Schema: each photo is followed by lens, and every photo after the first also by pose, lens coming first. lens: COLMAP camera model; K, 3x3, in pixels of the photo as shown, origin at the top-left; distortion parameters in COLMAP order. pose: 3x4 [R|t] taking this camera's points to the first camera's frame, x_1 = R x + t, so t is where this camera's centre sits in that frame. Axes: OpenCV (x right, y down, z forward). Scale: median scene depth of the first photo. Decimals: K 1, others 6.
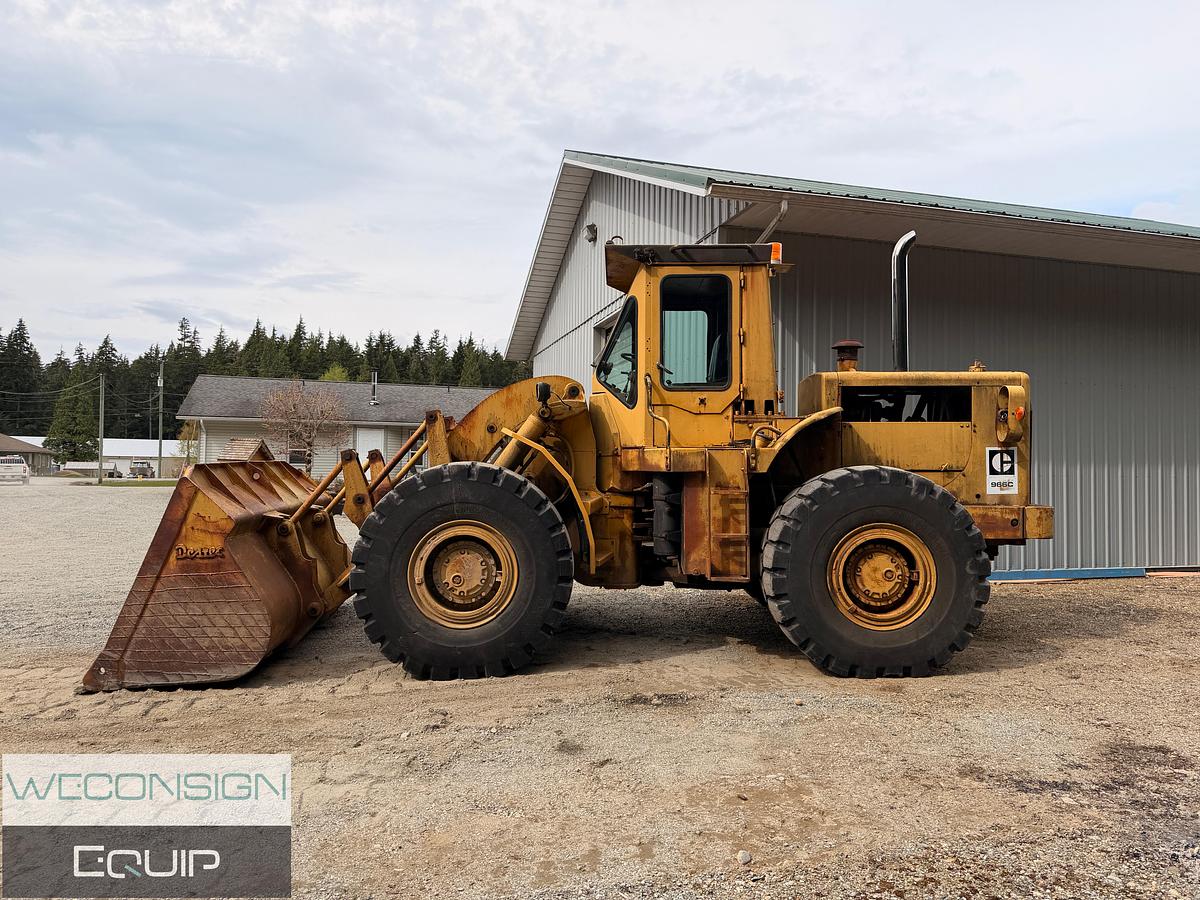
lens RADIAL K [[841.5, 0, 612.1], [0, 841.5, 452.5], [0, 0, 1]] dist [0.061653, -0.077295]
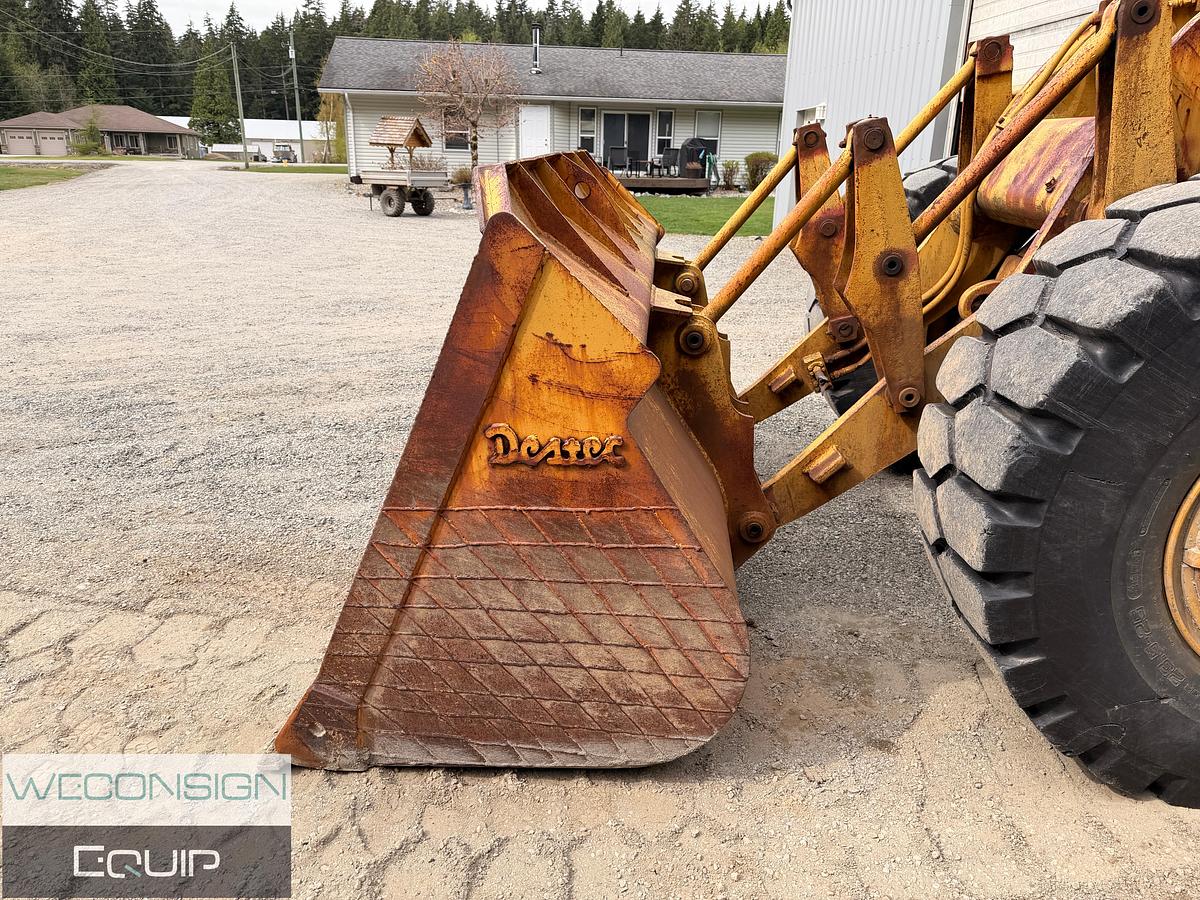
lens RADIAL K [[841.5, 0, 597.6], [0, 841.5, 446.9], [0, 0, 1]] dist [0.061653, -0.077295]
pose [[0.985827, 0.061416, -0.156117, -0.396690], [-0.004203, 0.939330, 0.342990, 0.003467], [0.167710, -0.337472, 0.926275, 0.664350]]
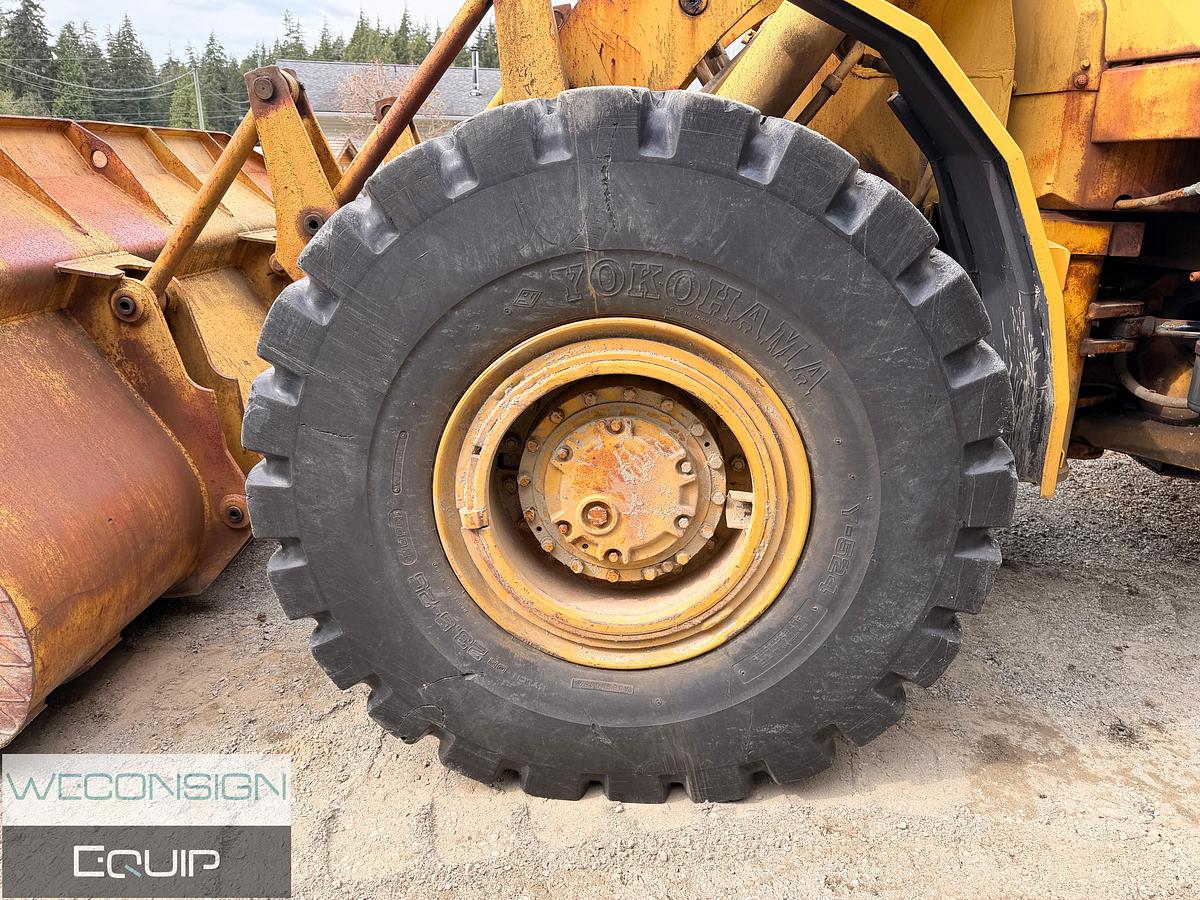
lens RADIAL K [[841.5, 0, 606.4], [0, 841.5, 448.8], [0, 0, 1]] dist [0.061653, -0.077295]
pose [[0.989240, 0.047627, -0.138335, -0.139193], [-0.001162, 0.948060, 0.318091, 0.034159], [0.146300, -0.314507, 0.937913, 0.722193]]
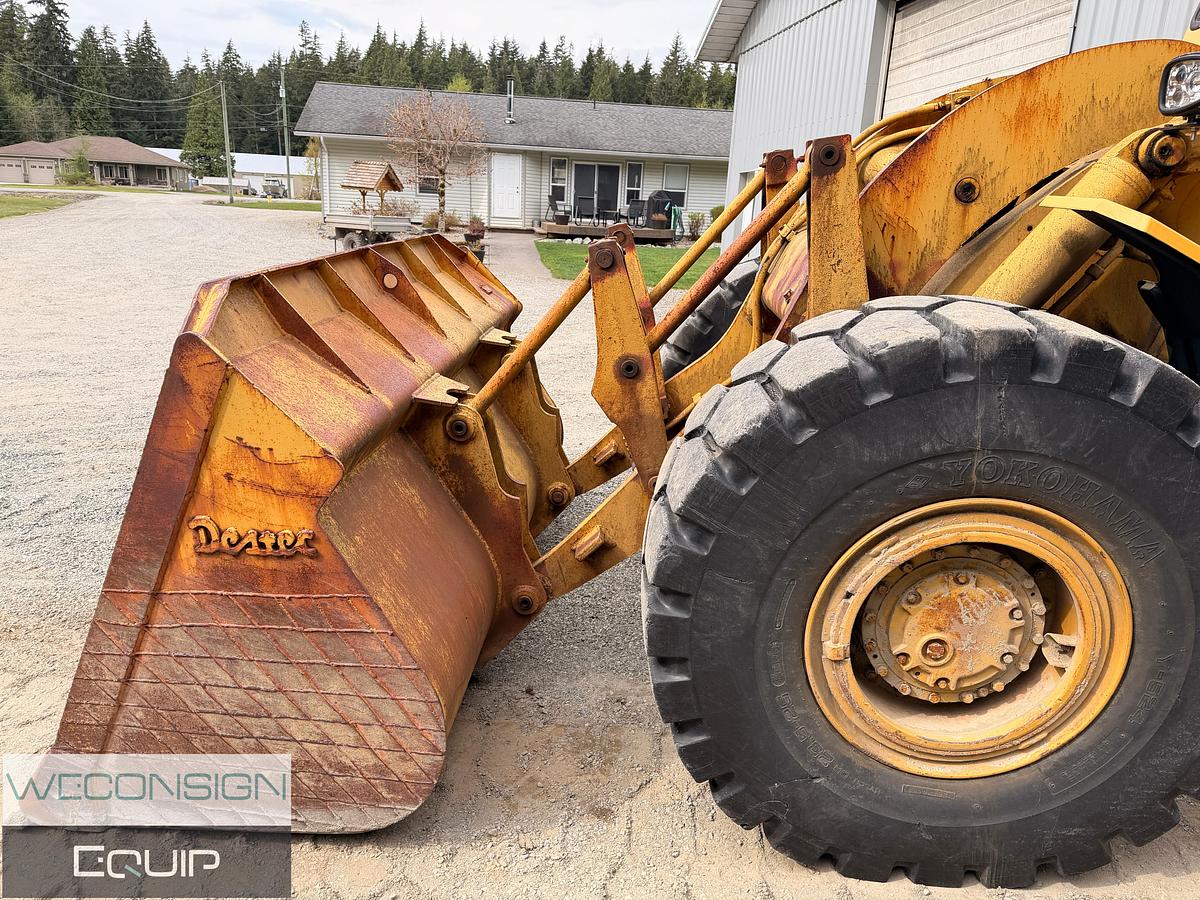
lens RADIAL K [[841.5, 0, 598.1], [0, 841.5, 442.6], [0, 0, 1]] dist [0.061653, -0.077295]
pose [[0.986848, 0.076599, -0.142348, -0.276763], [-0.031361, 0.954592, 0.296260, -0.033123], [0.158577, -0.287900, 0.944440, 0.658273]]
